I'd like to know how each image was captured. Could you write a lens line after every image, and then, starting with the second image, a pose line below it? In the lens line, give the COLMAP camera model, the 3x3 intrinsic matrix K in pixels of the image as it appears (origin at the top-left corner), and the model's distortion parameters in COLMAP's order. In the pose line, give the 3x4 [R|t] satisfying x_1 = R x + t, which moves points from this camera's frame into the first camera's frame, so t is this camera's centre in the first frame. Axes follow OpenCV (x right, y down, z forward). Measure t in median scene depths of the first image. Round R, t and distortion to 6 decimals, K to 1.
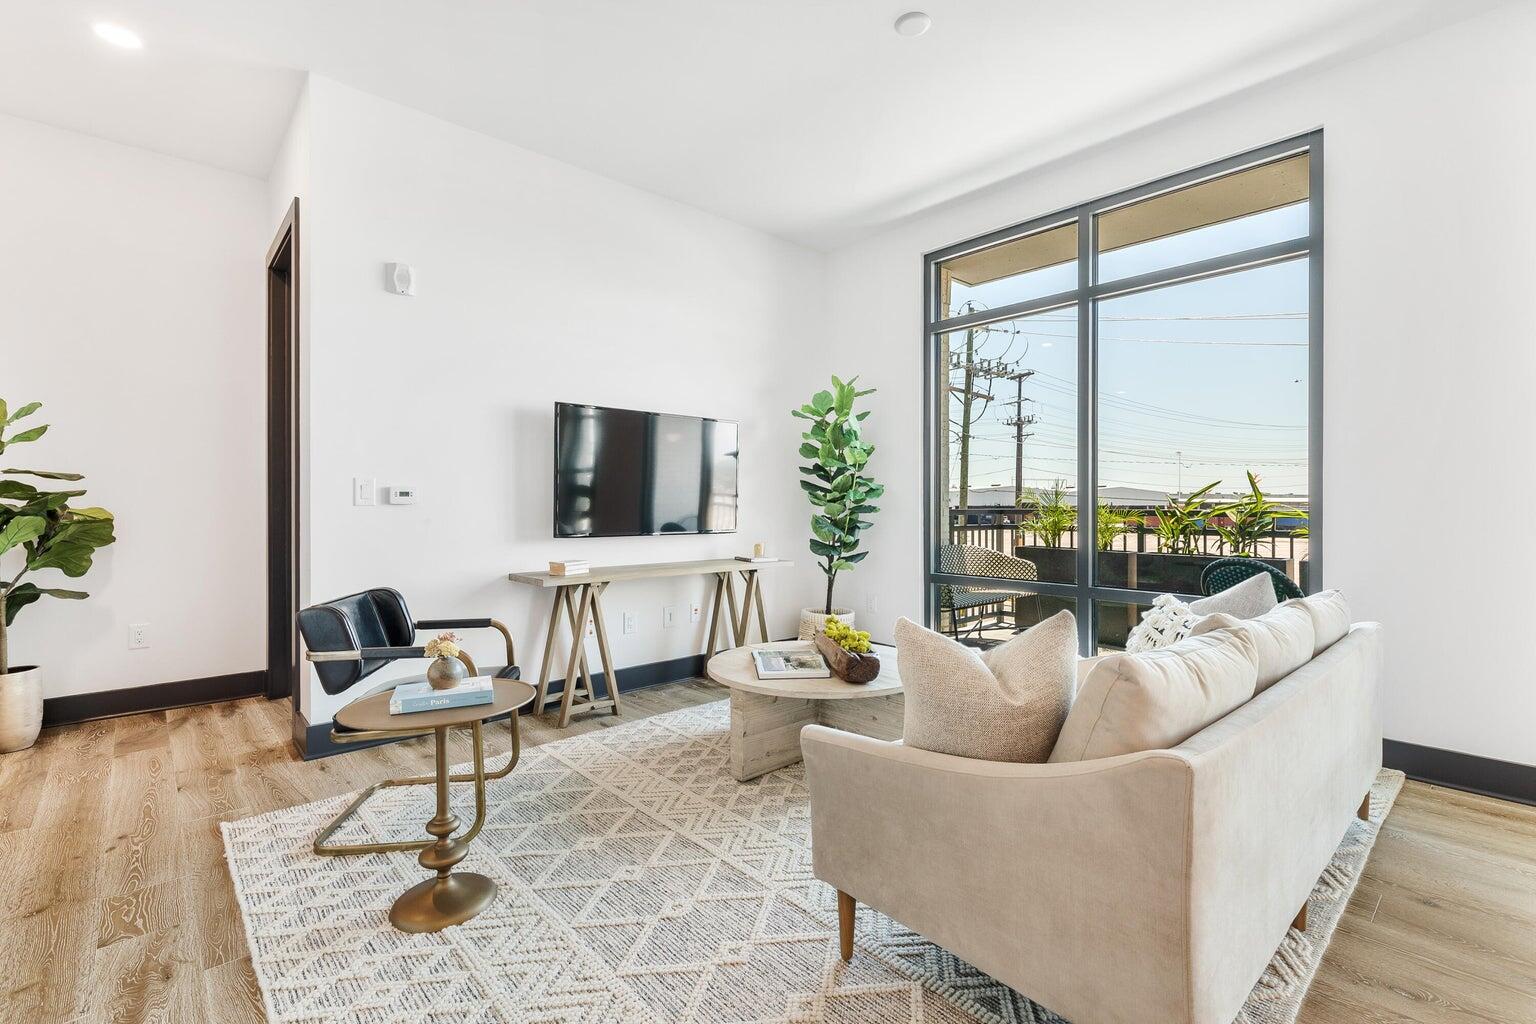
lens RADIAL K [[699.7, 0, 778.2], [0, 699.7, 507.6], [0, 0, 1]] dist [0.009075, -0.000920]
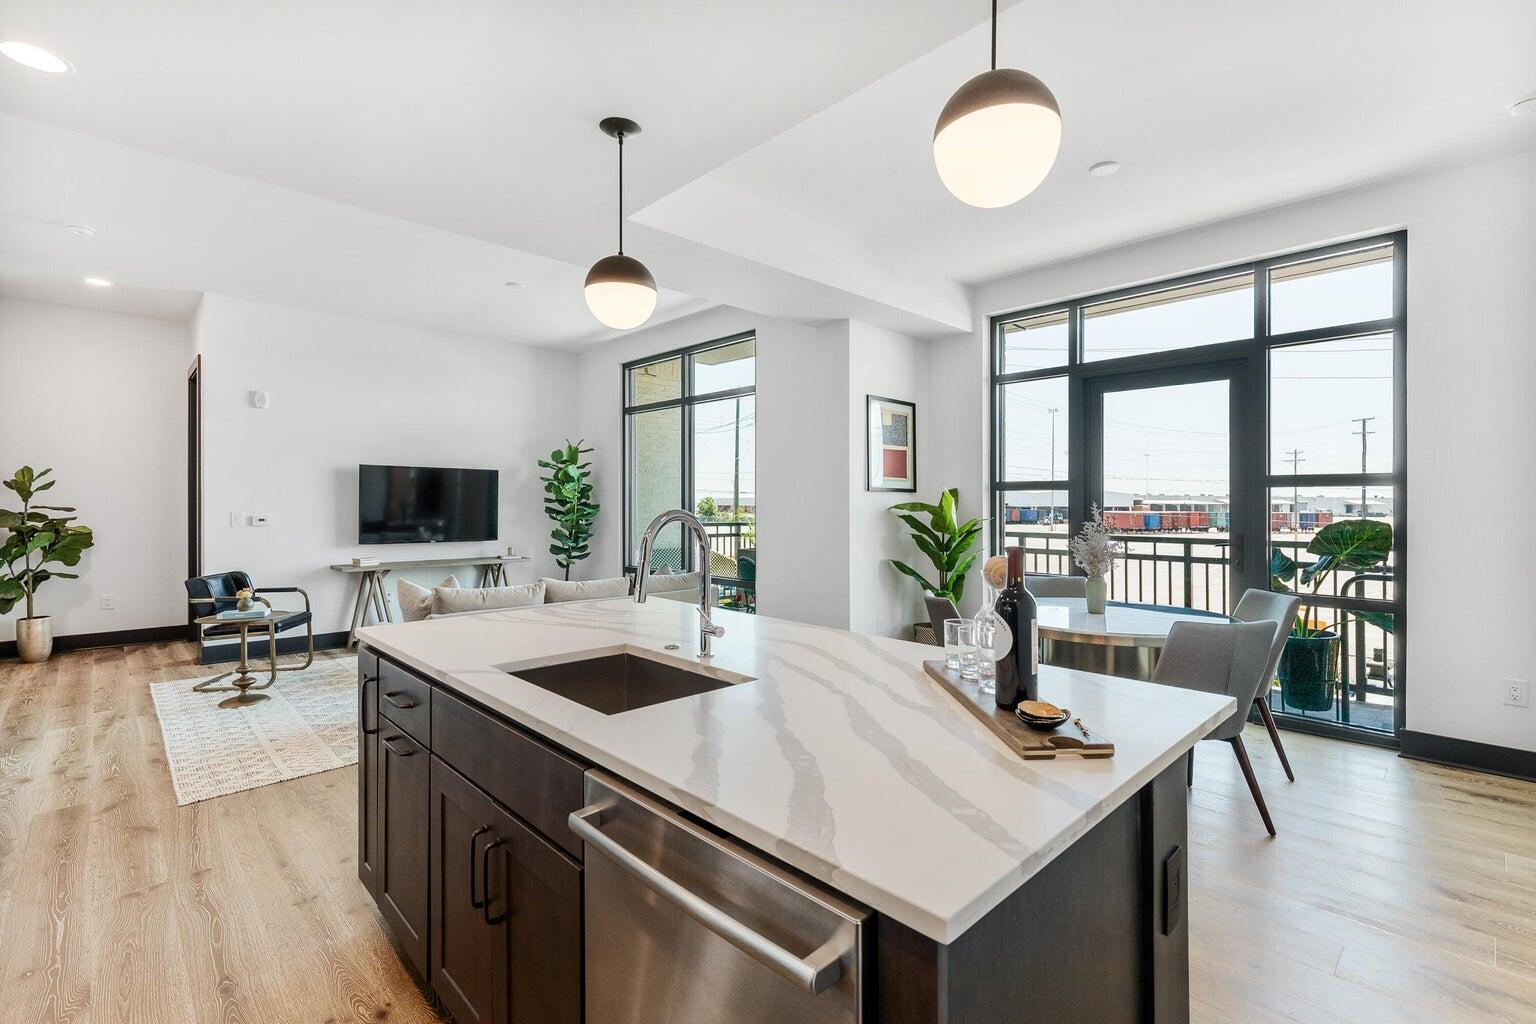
lens RADIAL K [[699.7, 0, 780.3], [0, 699.7, 511.1], [0, 0, 1]] dist [0.009075, -0.000920]
pose [[0.999529, 0.003587, 0.030464, 0.718954], [-0.003667, 0.999990, 0.002570, -0.050115], [-0.030455, -0.002681, 0.999533, -0.812752]]
